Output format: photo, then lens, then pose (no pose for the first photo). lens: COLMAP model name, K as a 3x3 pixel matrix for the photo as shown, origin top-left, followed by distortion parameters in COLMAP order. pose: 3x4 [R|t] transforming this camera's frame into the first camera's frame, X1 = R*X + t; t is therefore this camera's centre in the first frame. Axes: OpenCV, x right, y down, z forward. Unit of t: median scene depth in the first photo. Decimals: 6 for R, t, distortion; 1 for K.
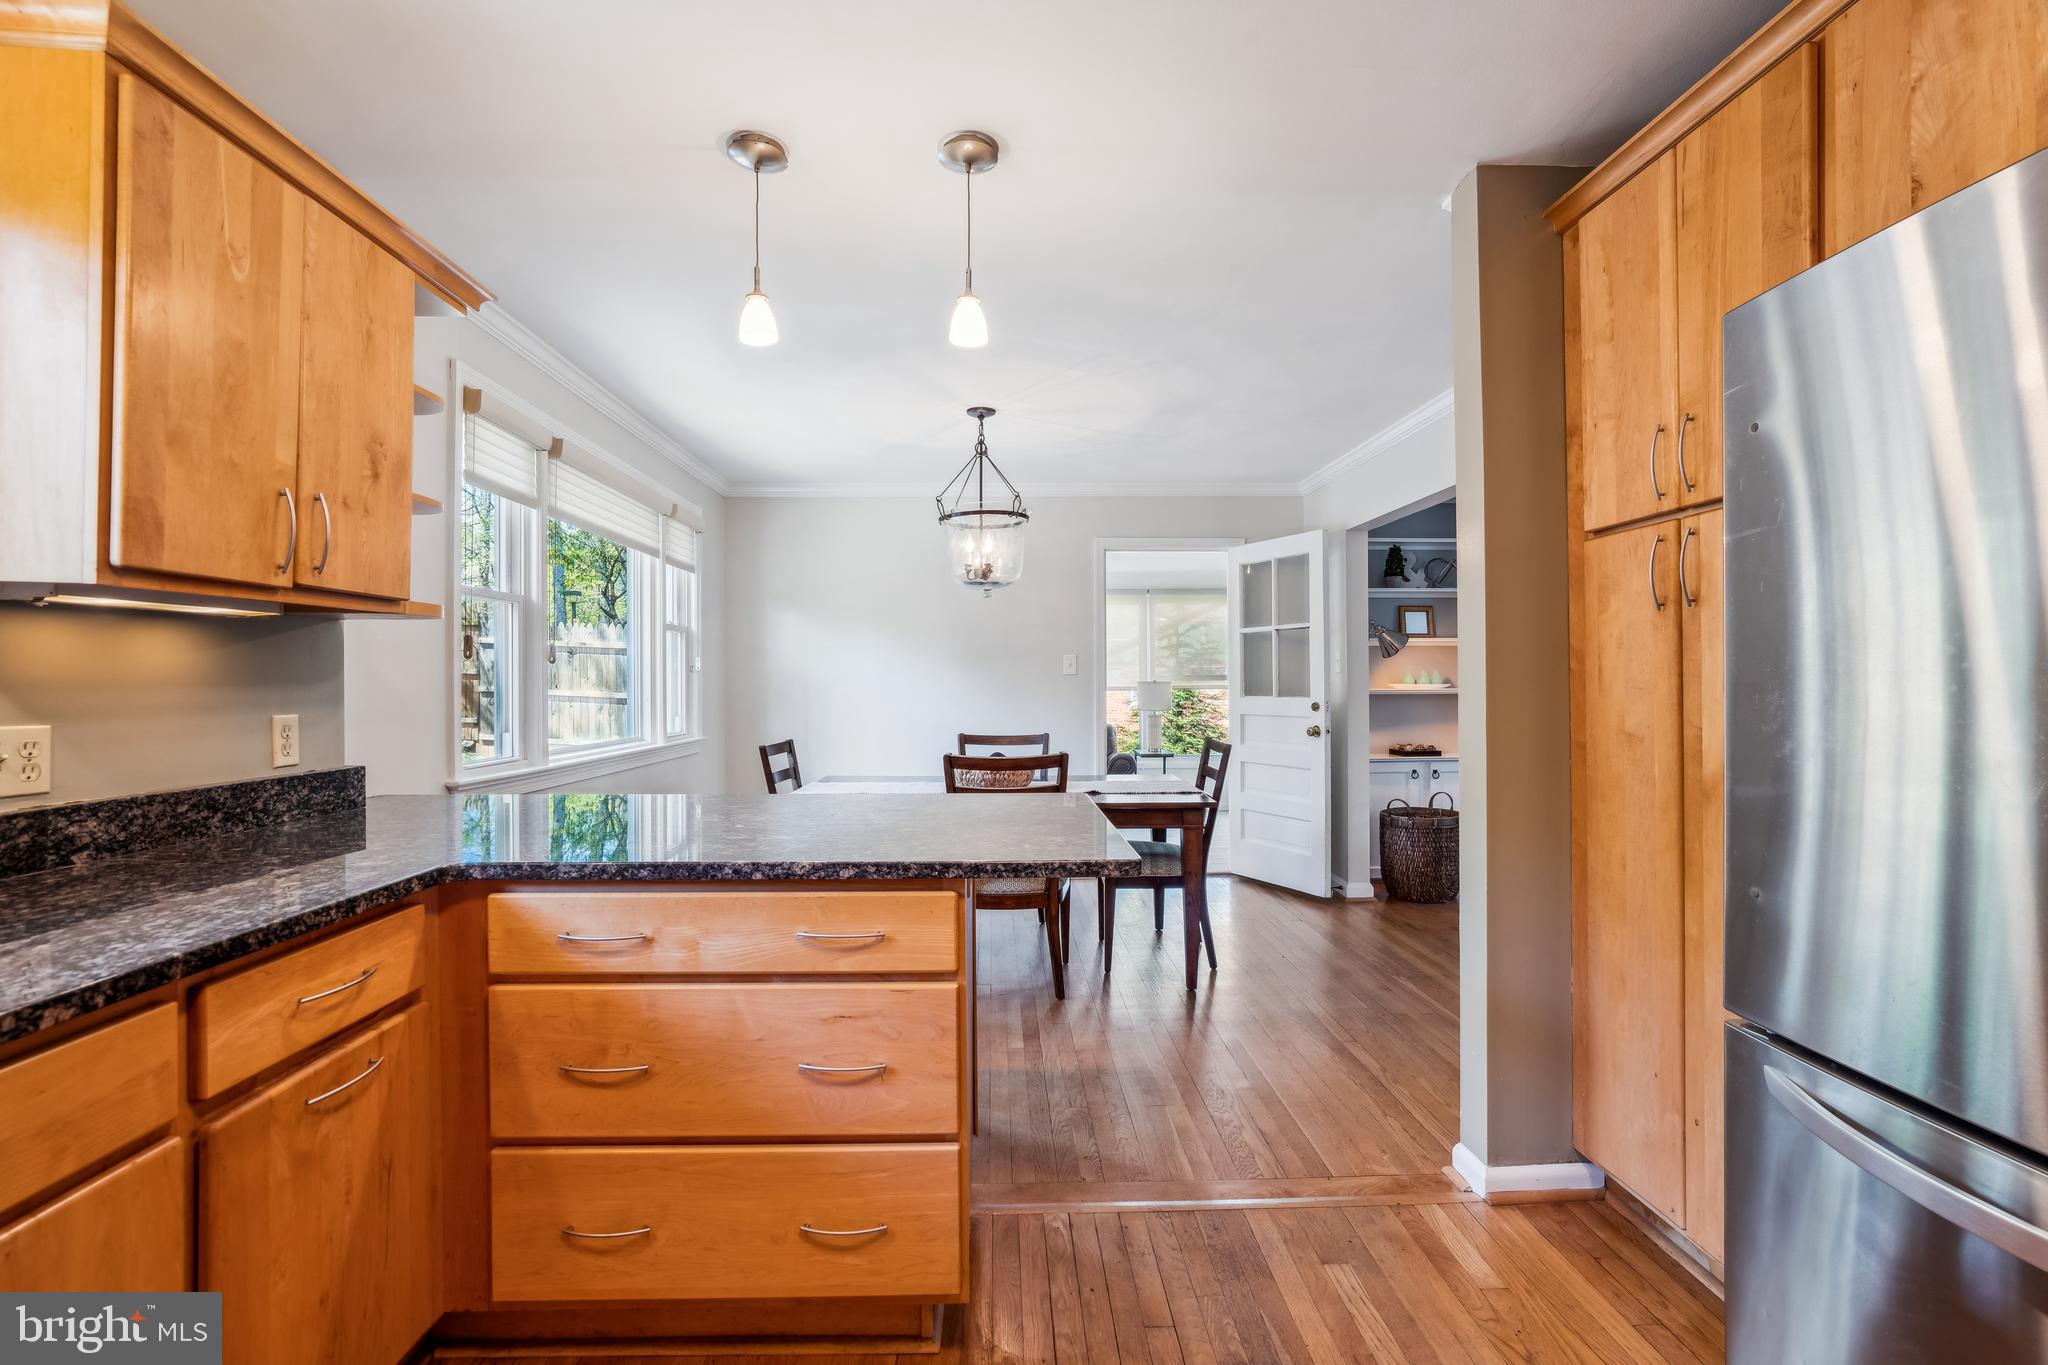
lens RADIAL K [[935.6, 0, 1024.0], [0, 935.6, 682.5], [0, 0, 1]] dist [-0.042741, 0.025305]
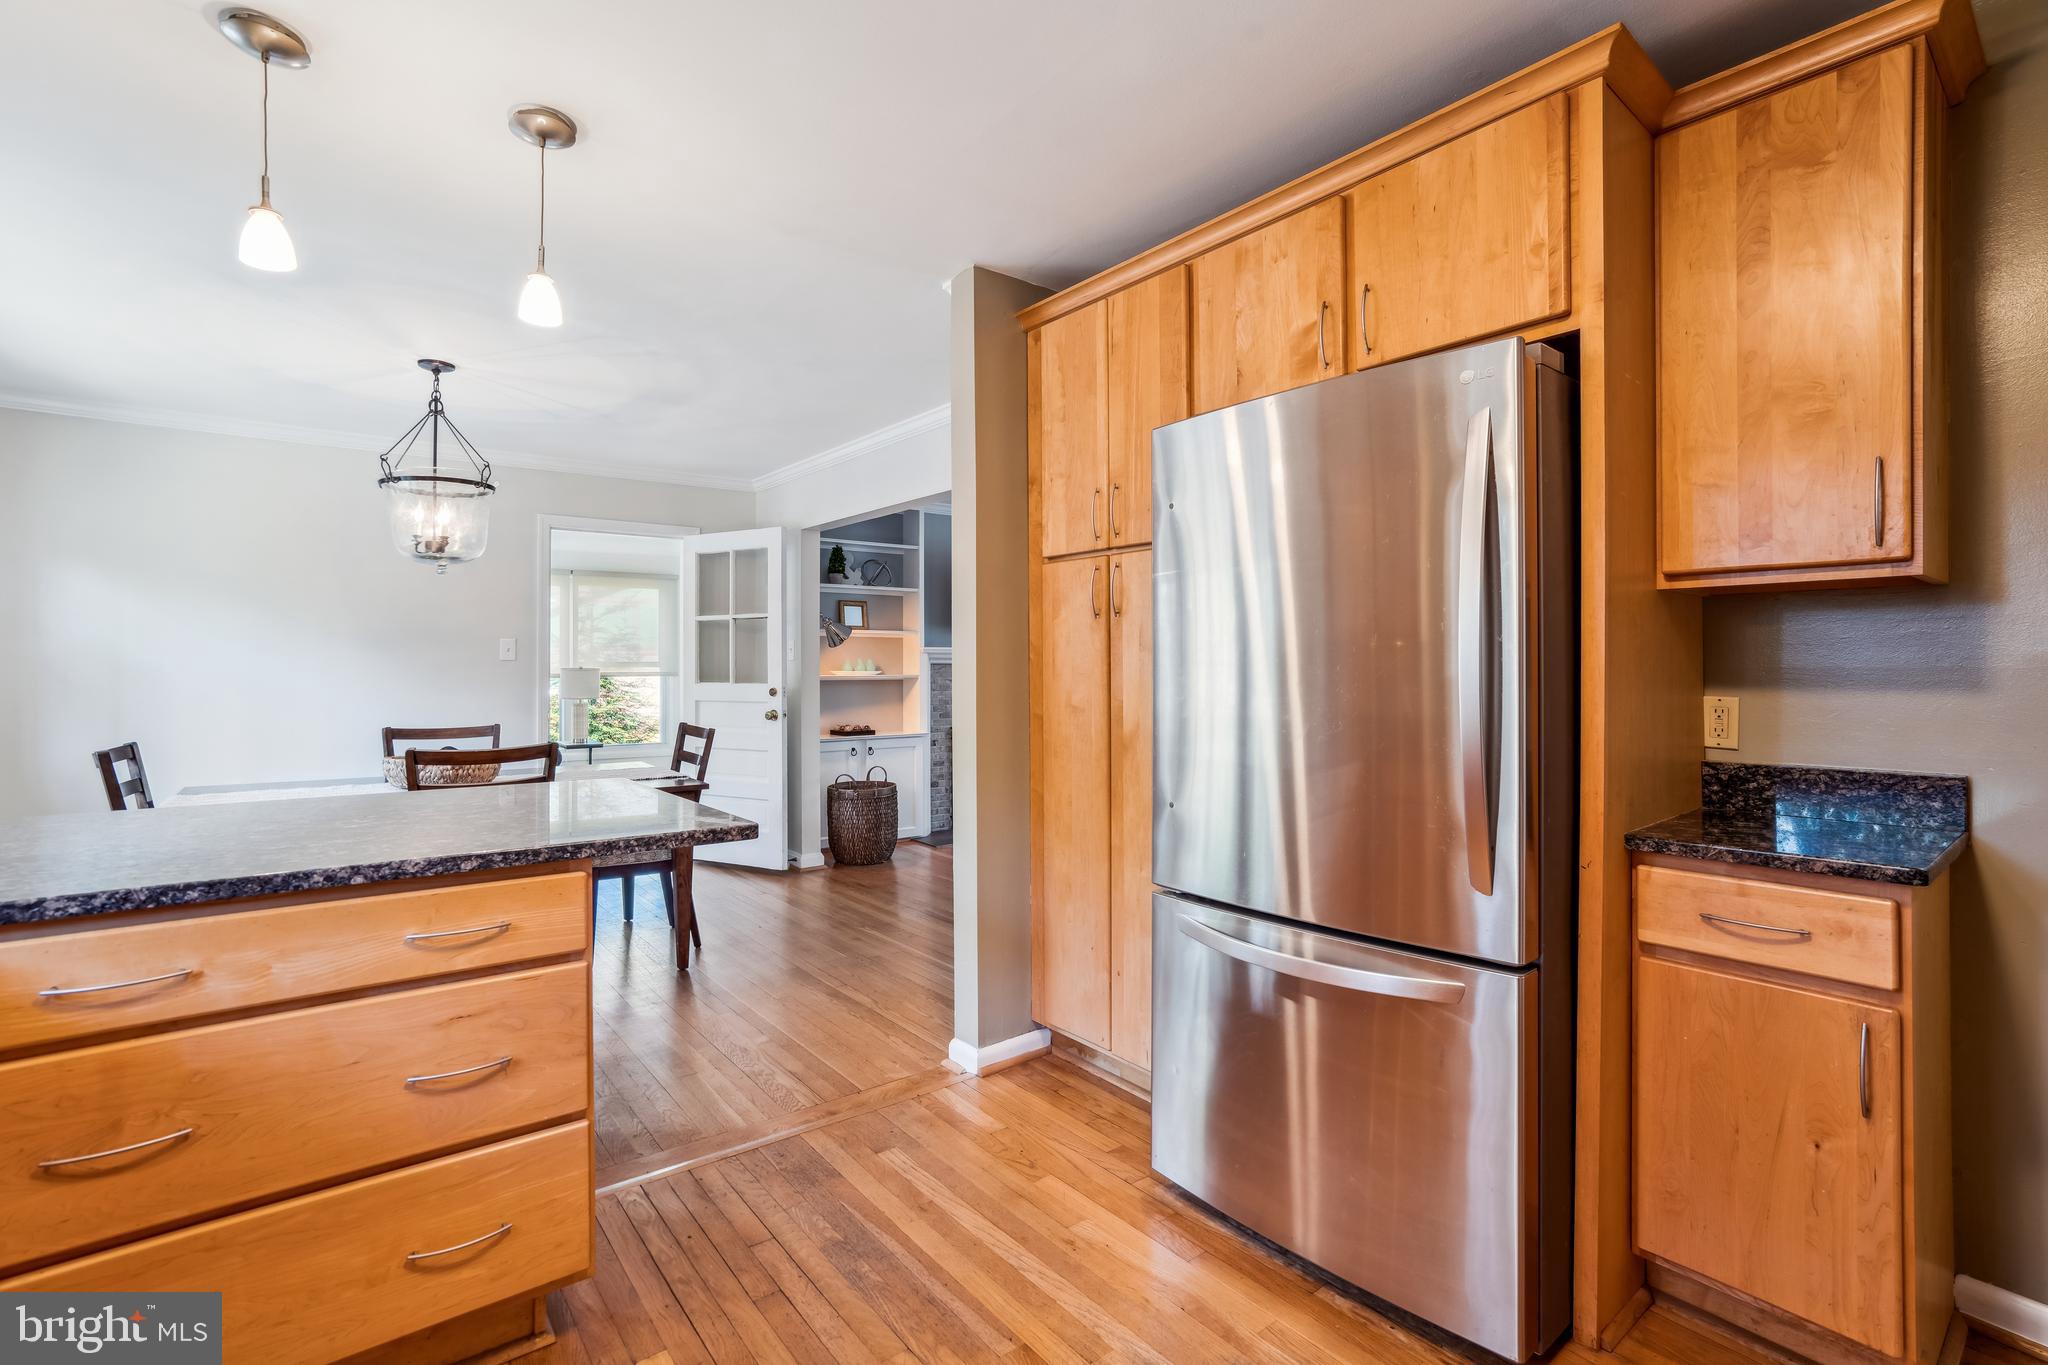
lens RADIAL K [[940.3, 0, 1024.9], [0, 940.3, 661.4], [0, 0, 1]] dist [-0.047791, 0.028214]
pose [[0.805135, 0.006906, 0.593051, -0.240761], [-0.001594, 0.999954, -0.009481, 0.001402], [-0.593089, 0.006688, 0.805109, -0.092341]]
